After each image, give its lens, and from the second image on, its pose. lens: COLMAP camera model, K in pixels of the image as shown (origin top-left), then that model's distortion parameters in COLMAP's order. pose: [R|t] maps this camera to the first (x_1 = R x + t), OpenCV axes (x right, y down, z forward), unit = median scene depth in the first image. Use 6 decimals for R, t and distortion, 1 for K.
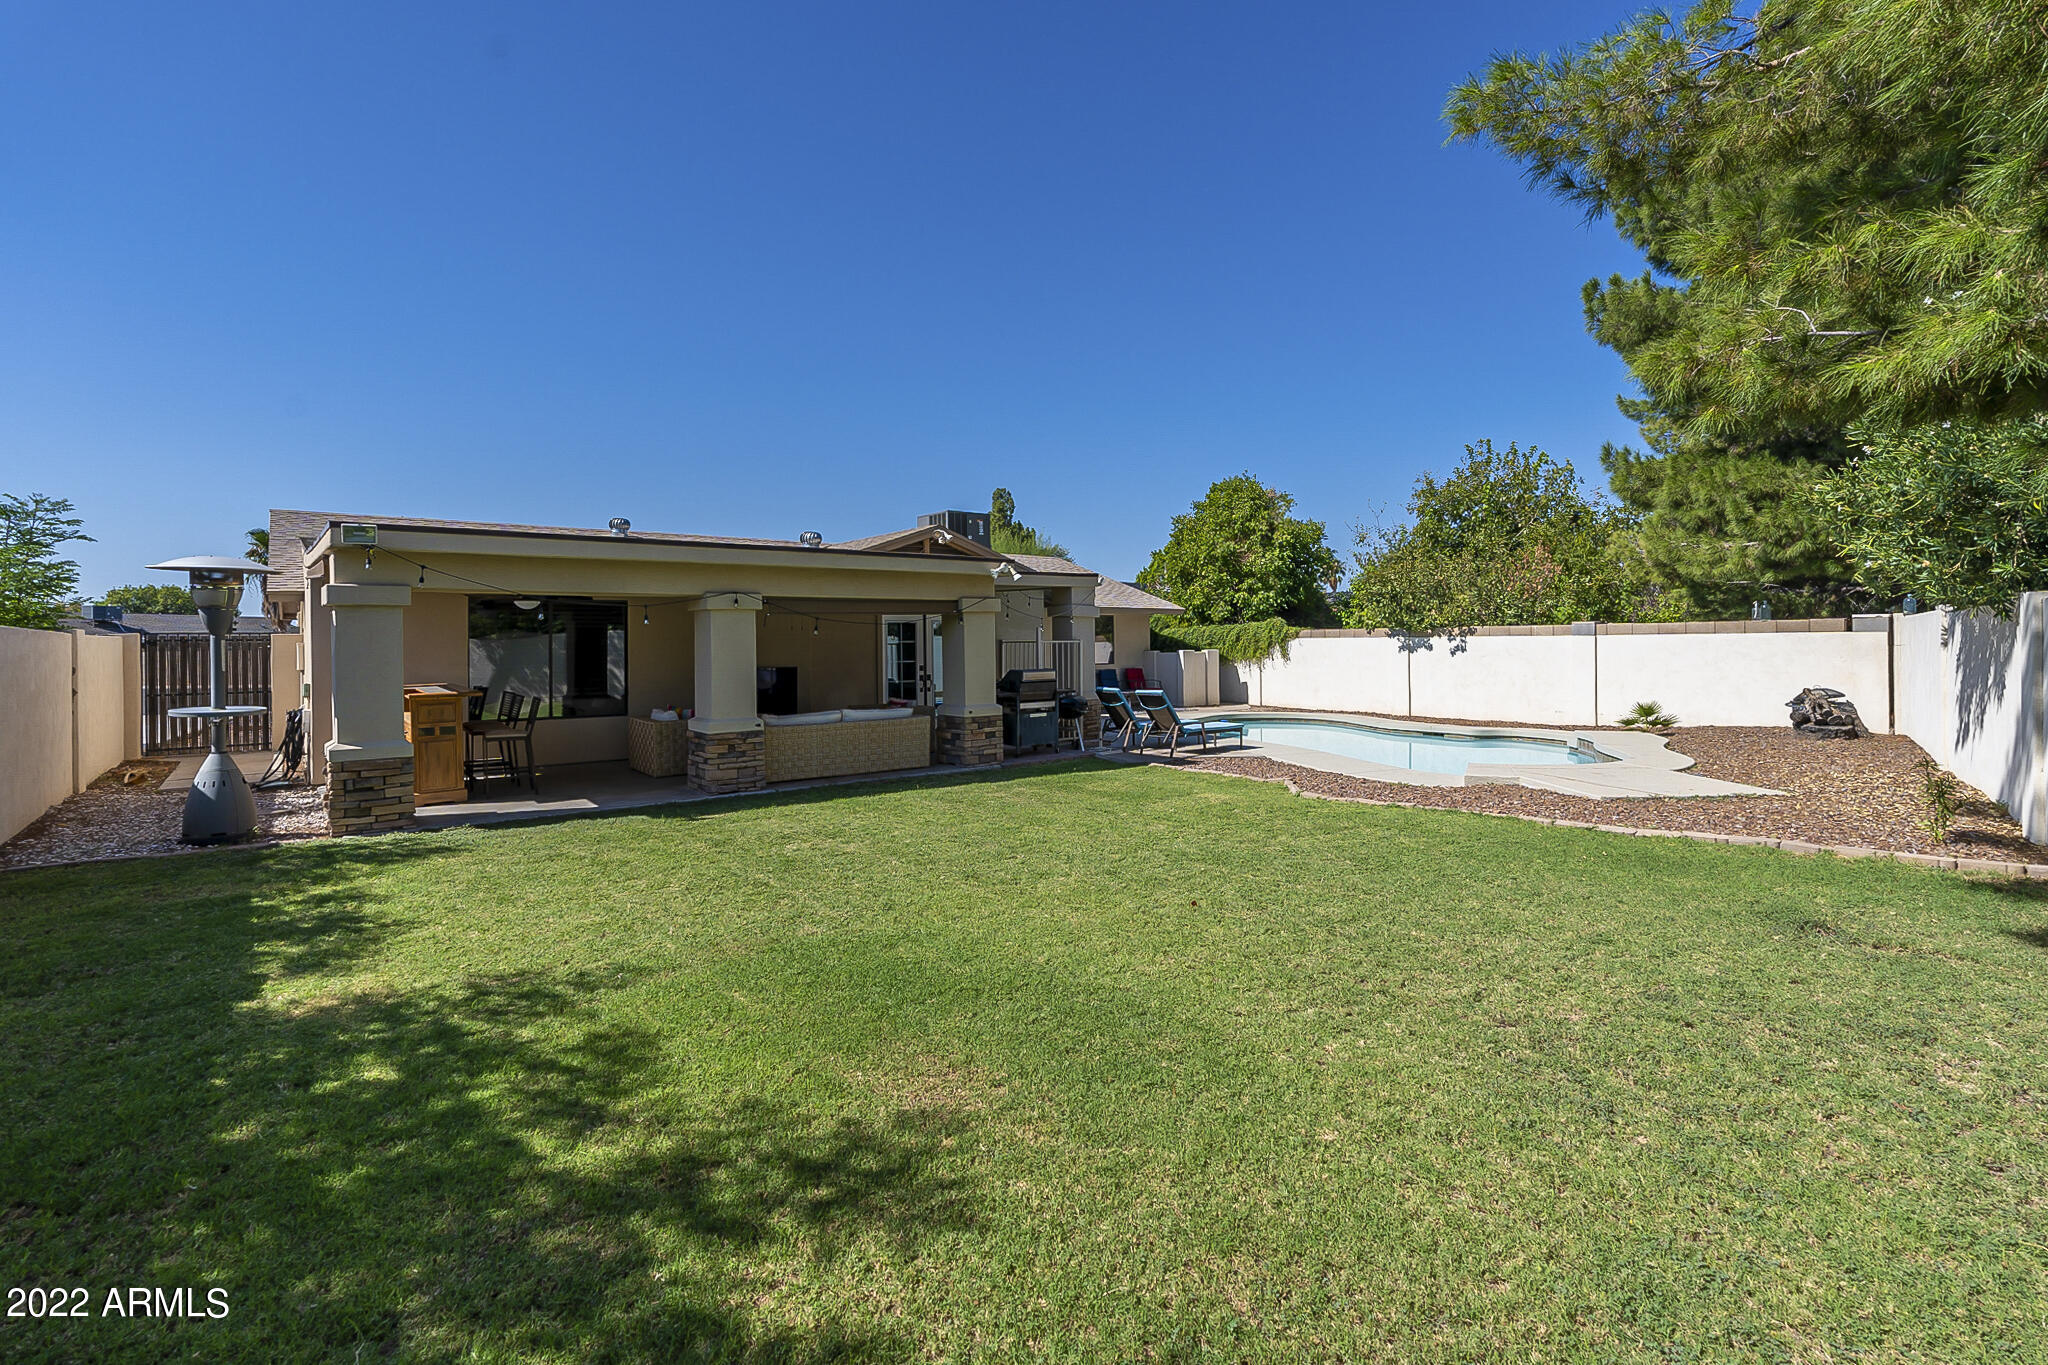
lens RADIAL K [[936.4, 0, 1022.1], [0, 936.4, 643.1], [0, 0, 1]] dist [-0.000827, -0.000365]
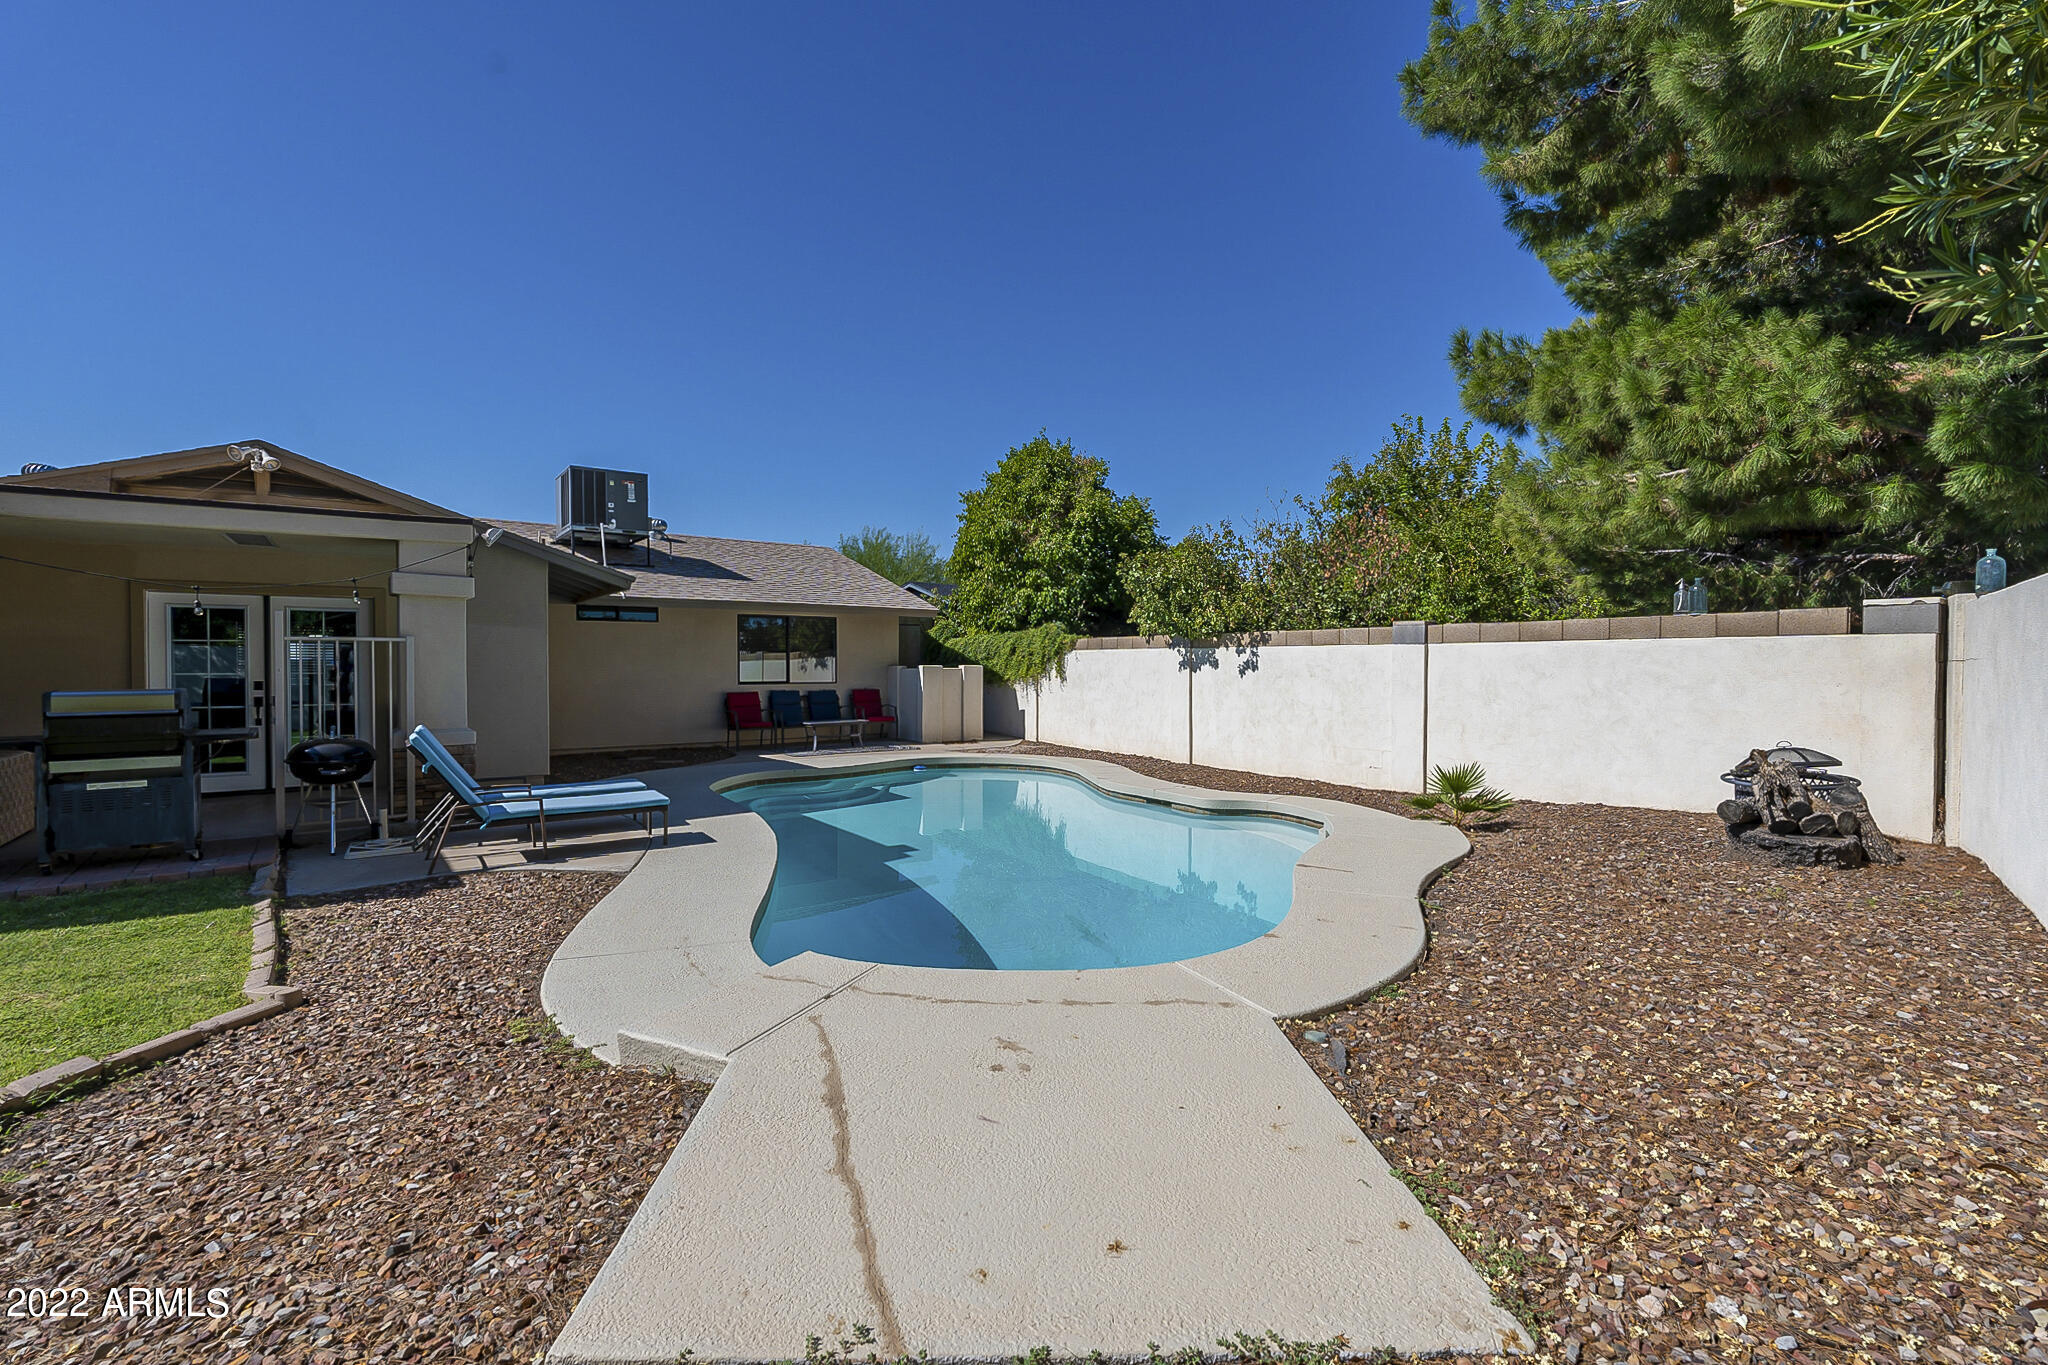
lens RADIAL K [[896.0, 0, 1024.0], [0, 896.0, 678.9], [0, 0, 1]] dist [-0.003245, -0.000059]
pose [[0.999511, 0.011028, -0.029246, 0.328608], [-0.010509, 0.999786, 0.017843, 0.005862], [0.029437, -0.017527, 0.999413, 0.368619]]
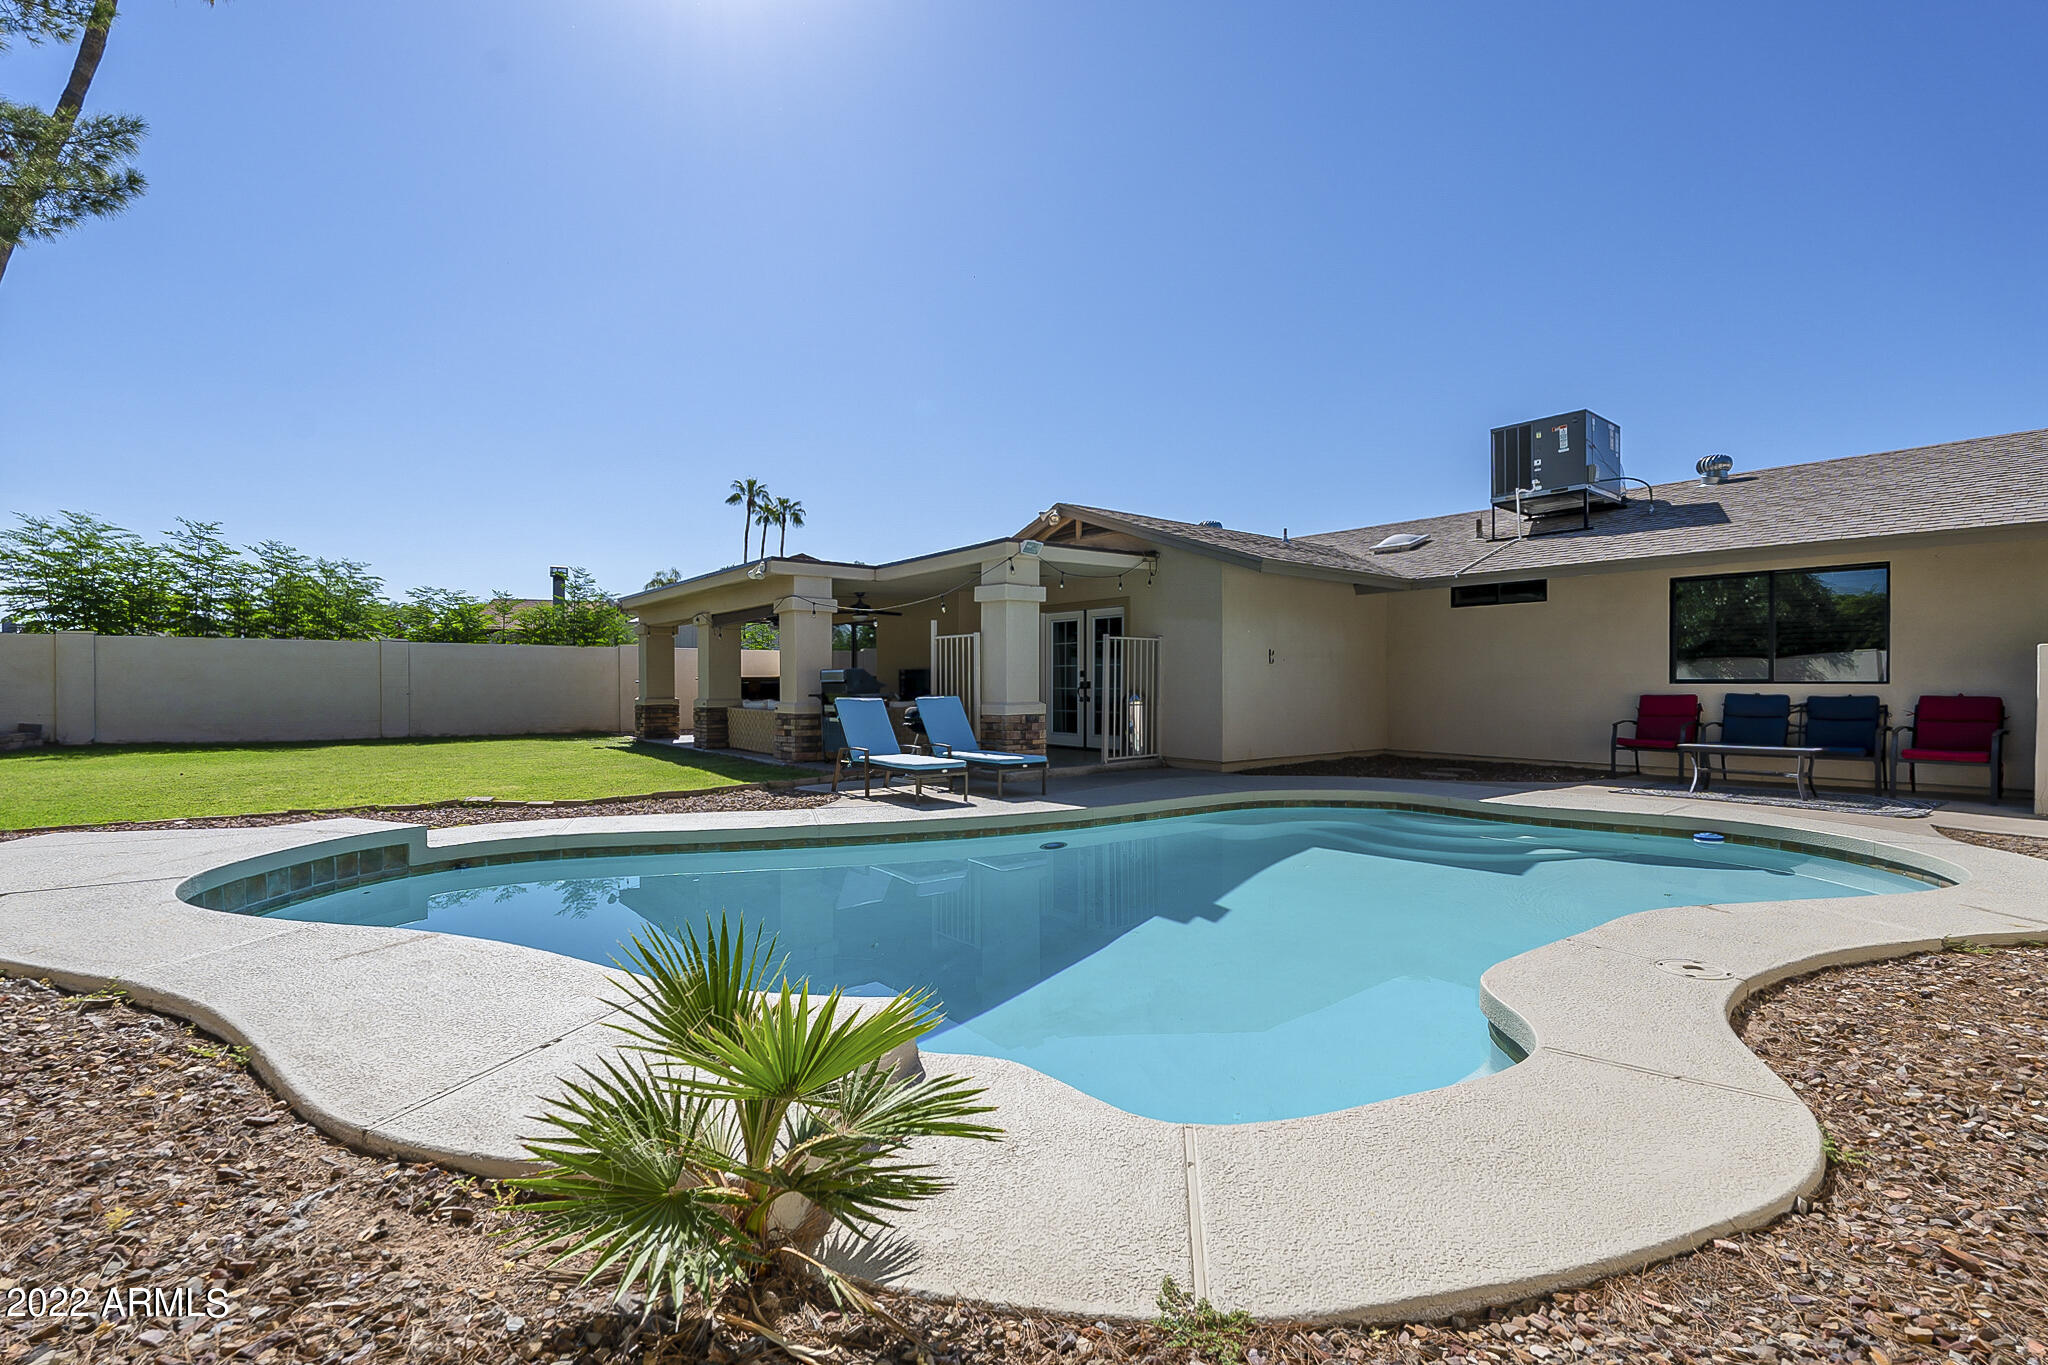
lens RADIAL K [[904.3, 0, 1030.2], [0, 904.3, 668.6], [0, 0, 1]] dist [-0.000899, -0.000218]
pose [[0.011342, -0.005742, -0.999919, 0.586663], [0.000881, 0.999983, -0.005733, 0.022012], [0.999935, -0.000816, 0.011346, 0.781899]]
